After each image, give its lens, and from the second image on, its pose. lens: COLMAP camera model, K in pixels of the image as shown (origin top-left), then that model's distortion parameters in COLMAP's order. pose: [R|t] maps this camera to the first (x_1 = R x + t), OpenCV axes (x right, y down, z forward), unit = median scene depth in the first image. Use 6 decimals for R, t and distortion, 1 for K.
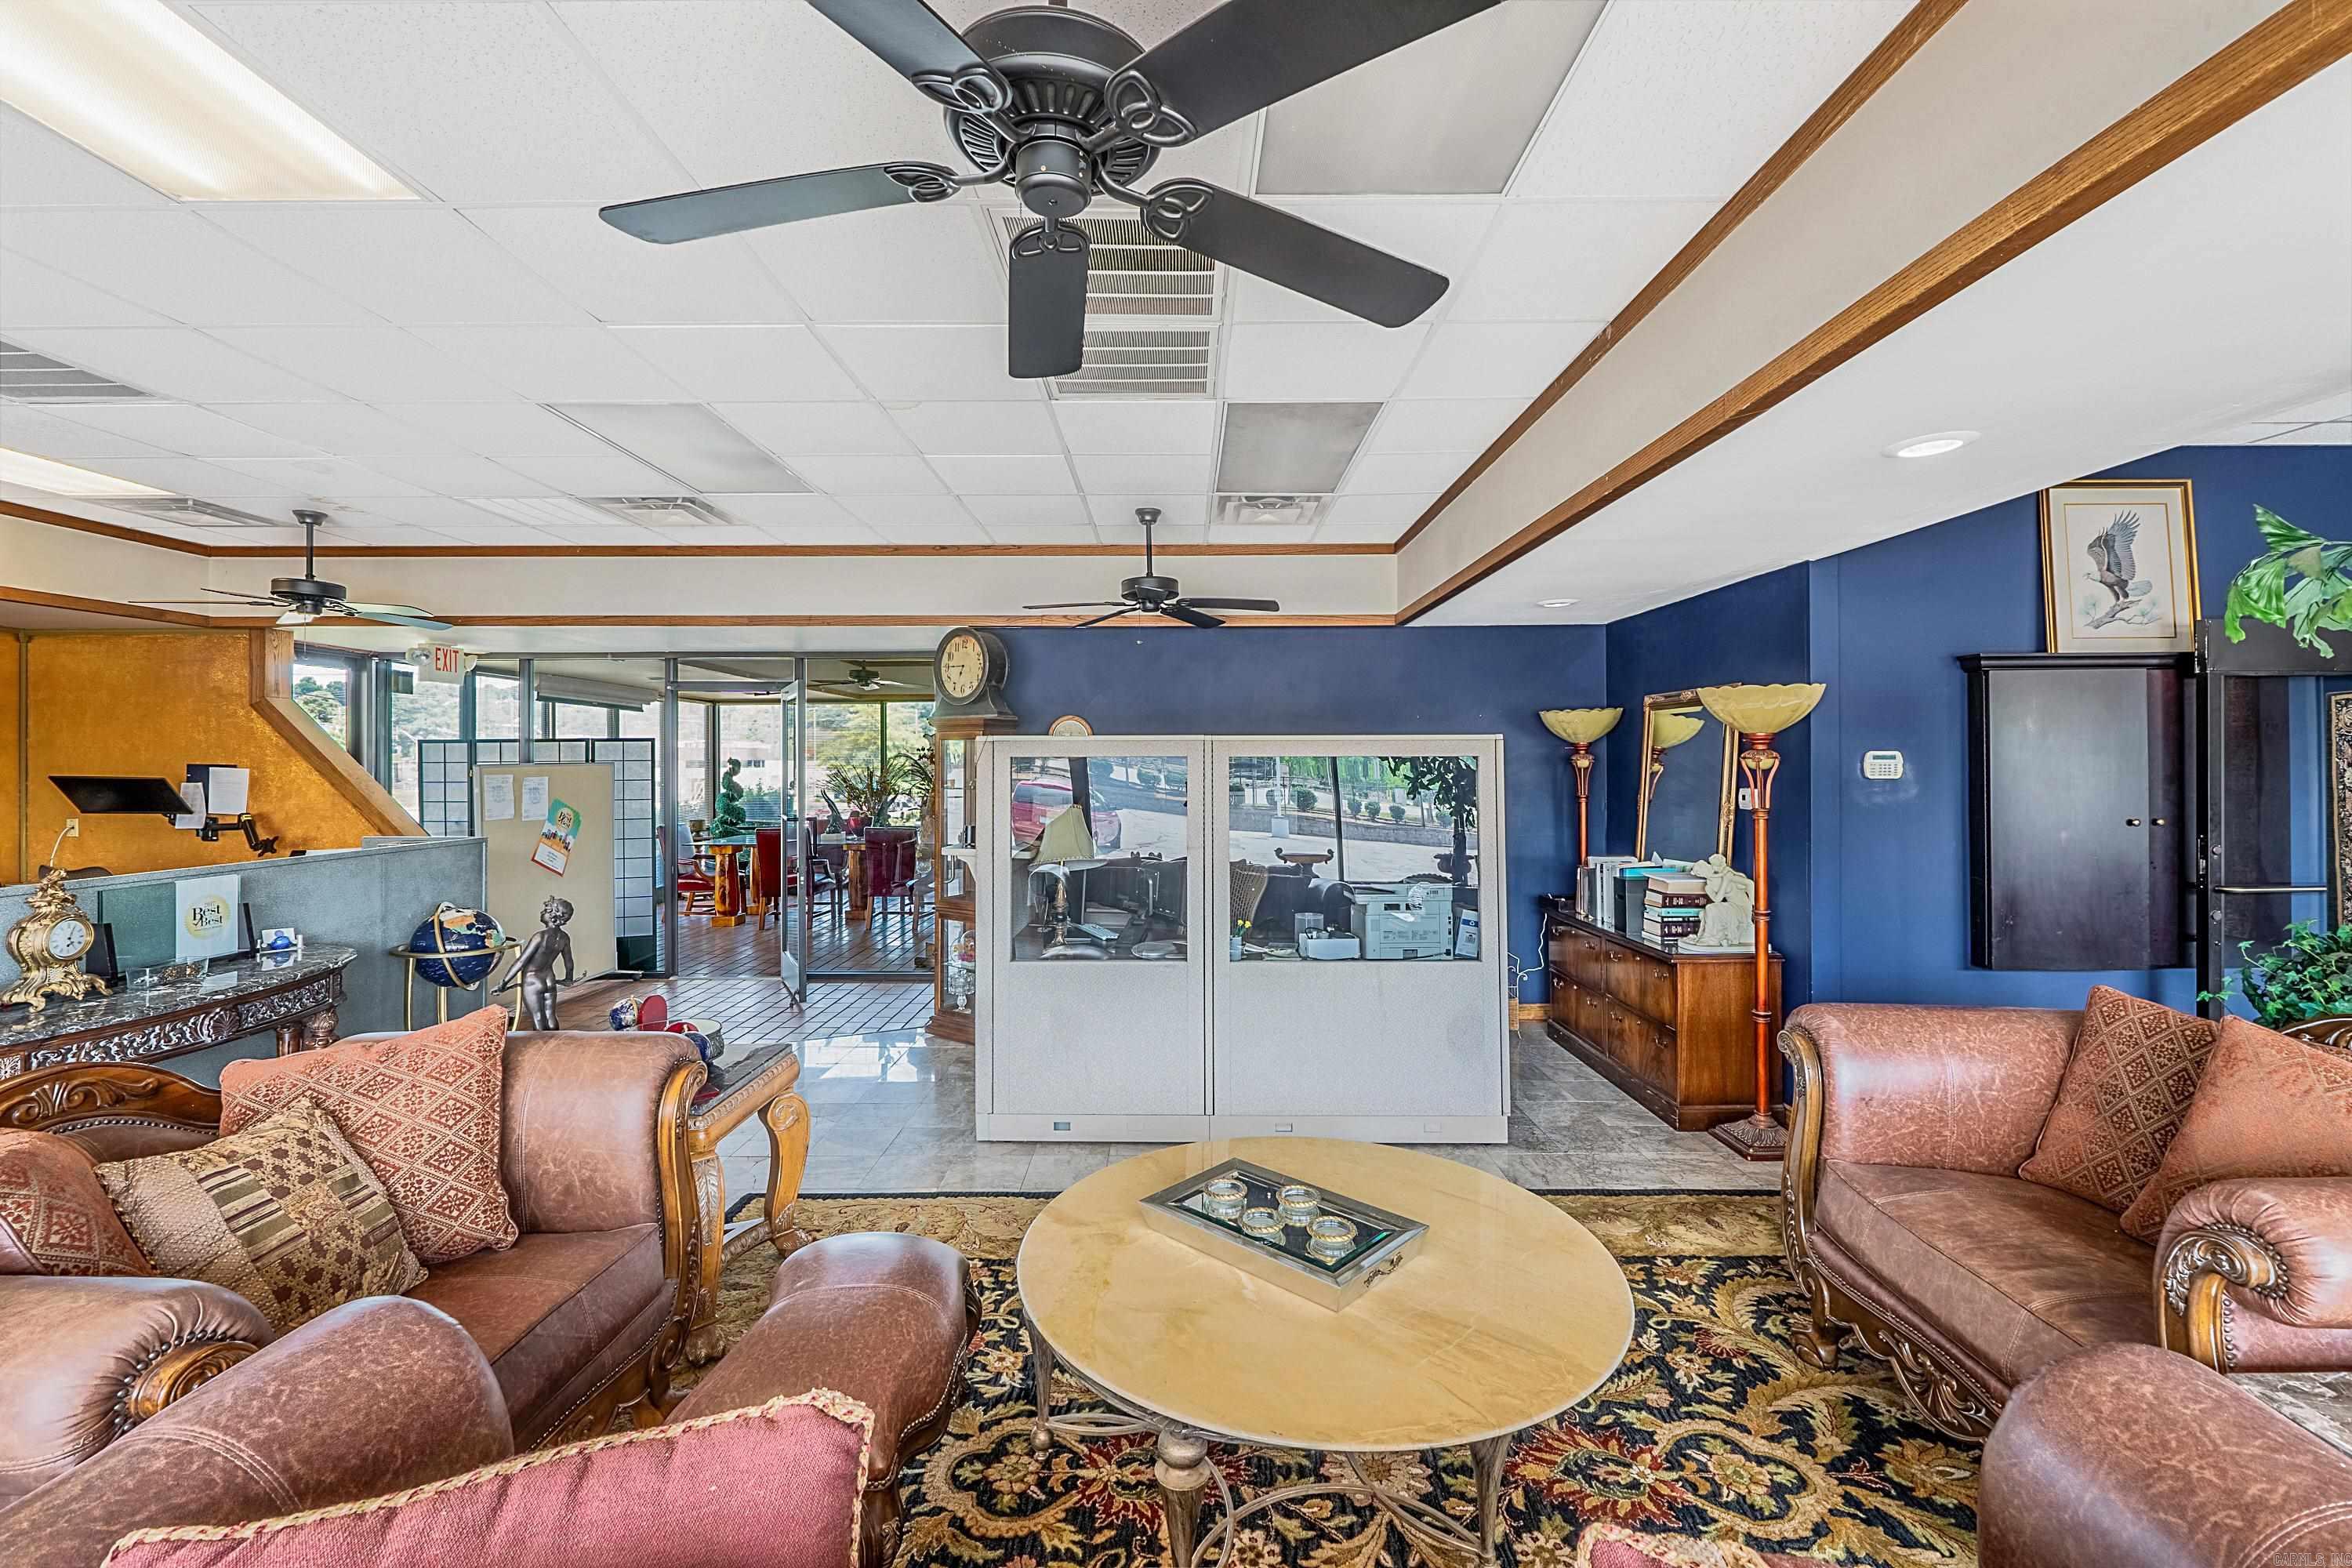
lens RADIAL K [[990.1, 0, 1177.6], [0, 990.1, 757.3], [0, 0, 1]] dist [-0.002387, -0.000131]
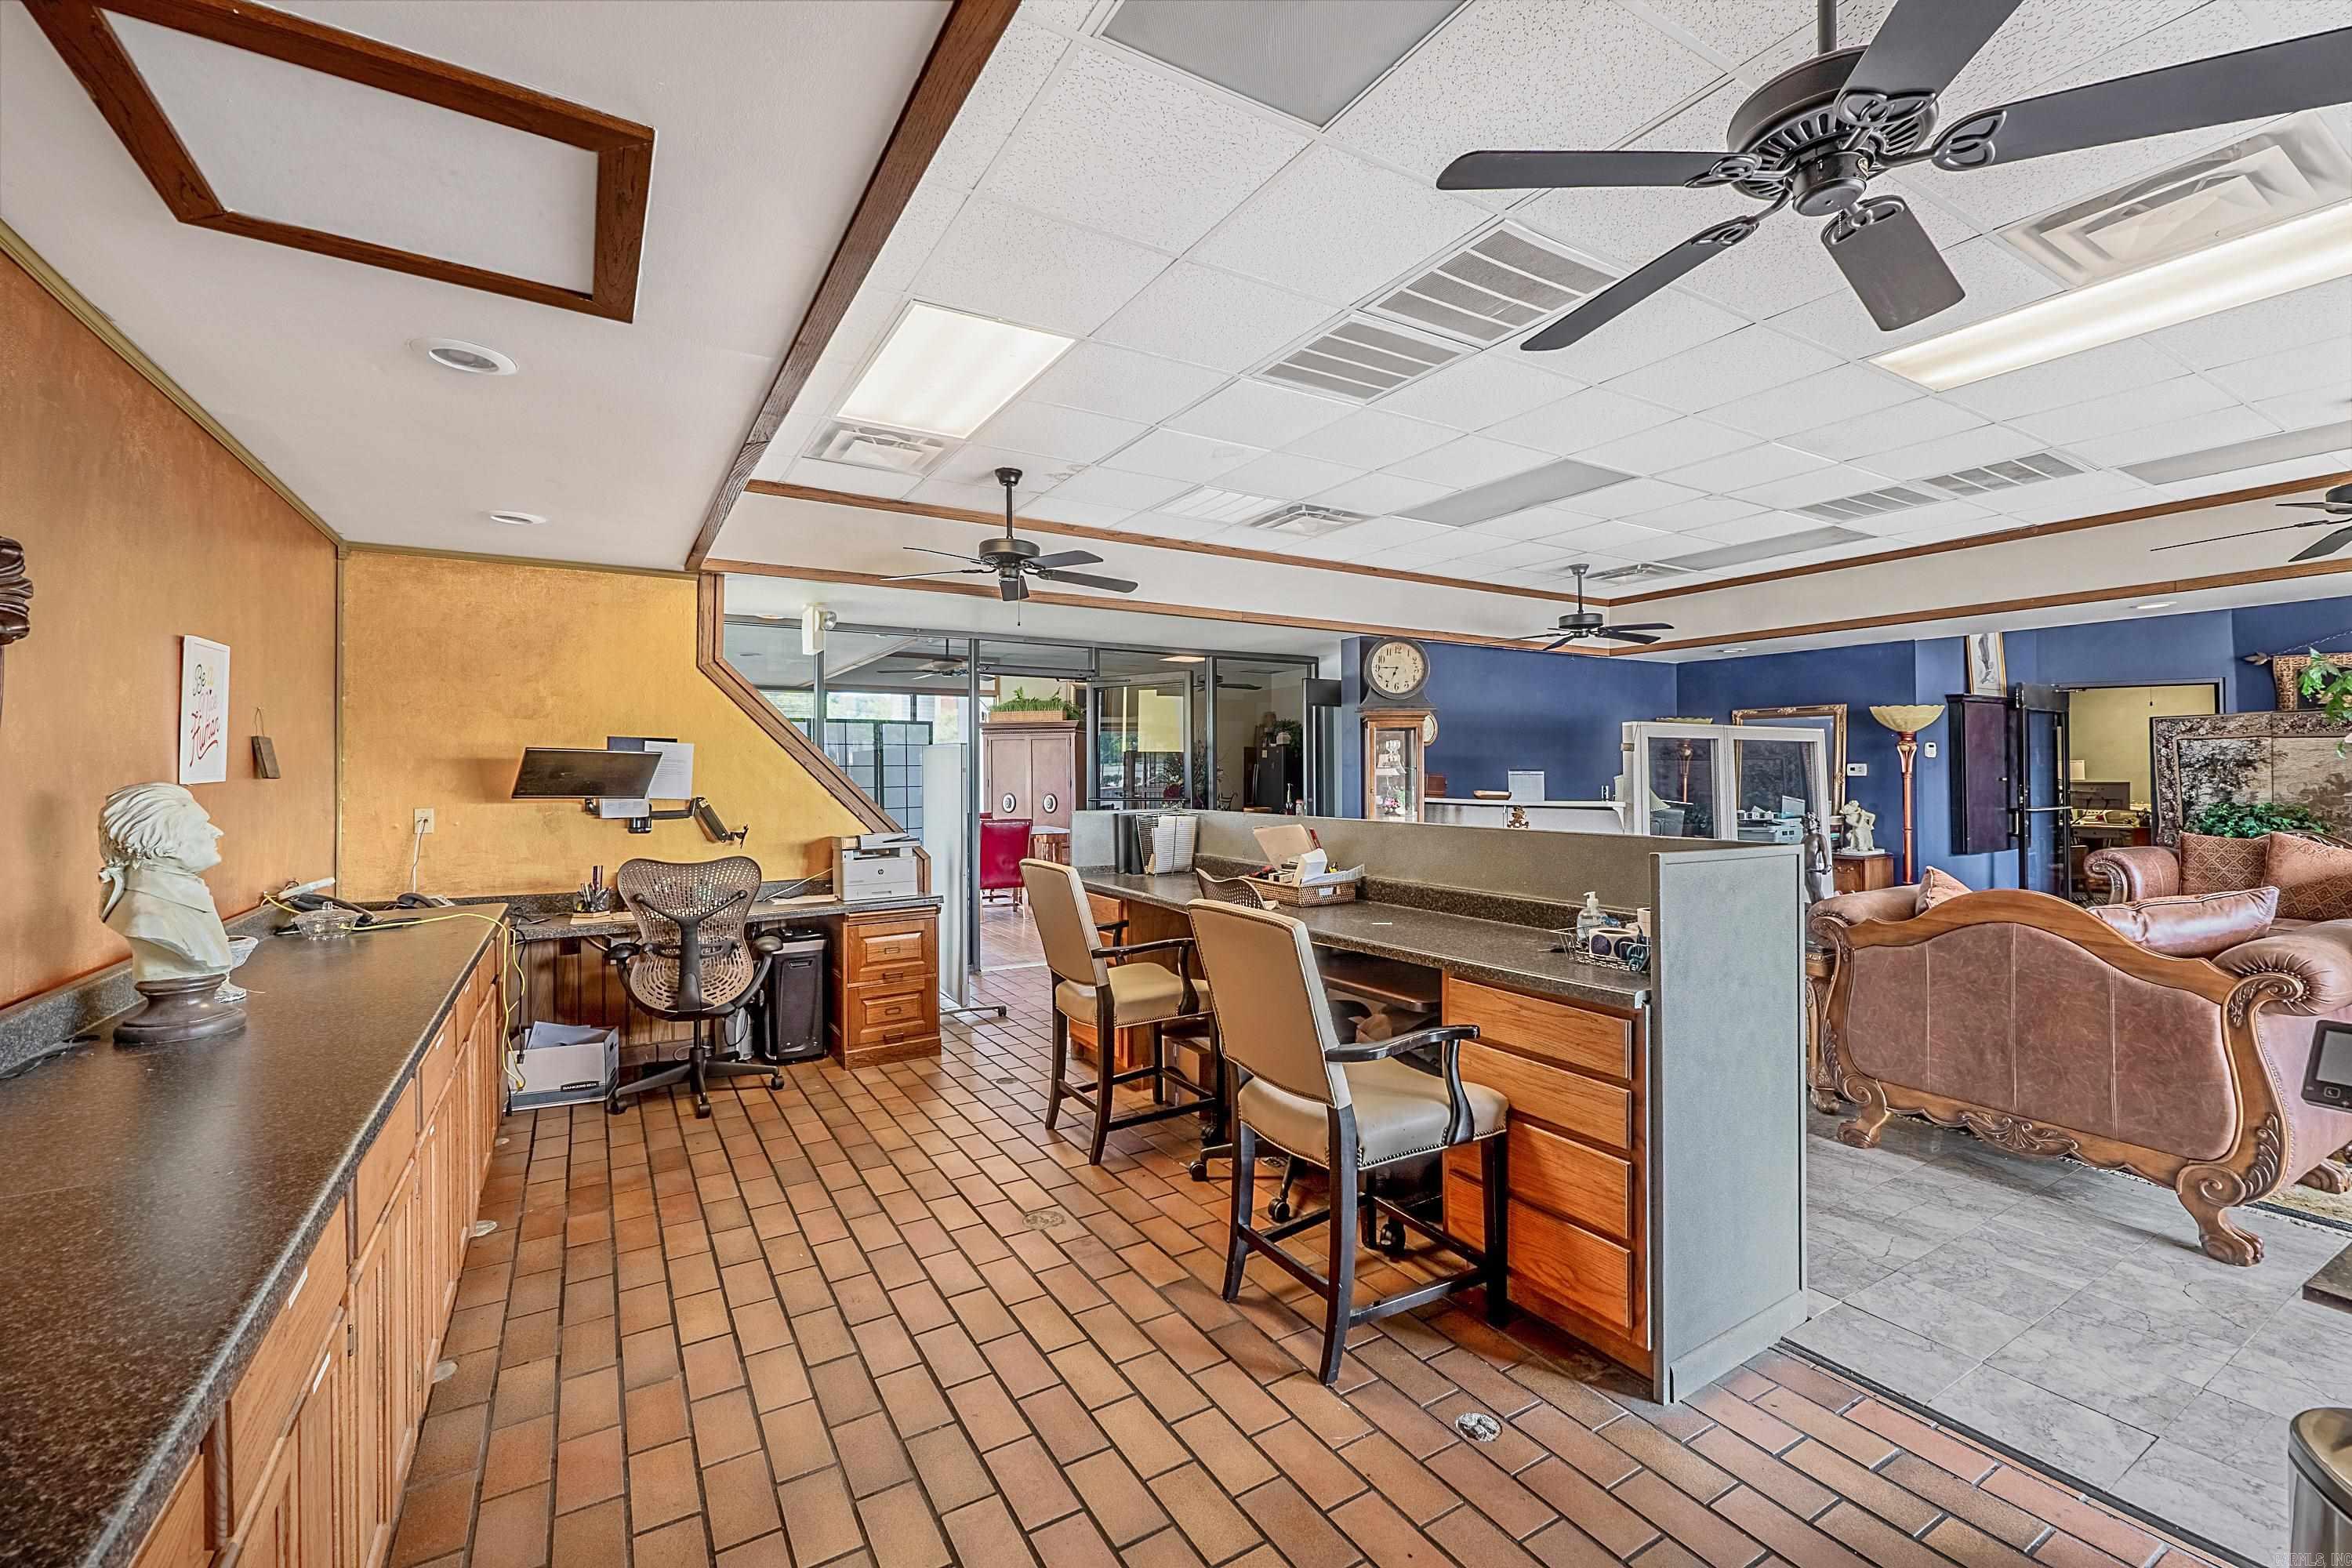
lens RADIAL K [[993.7, 0, 1176.0], [0, 993.7, 784.0], [0, 0, 1]] dist [-0.001477, -0.000136]
pose [[0.858071, -0.003862, 0.513517, -1.521565], [-0.000468, 0.999965, 0.008303, 0.058044], [-0.513531, -0.007365, 0.858039, 0.107216]]
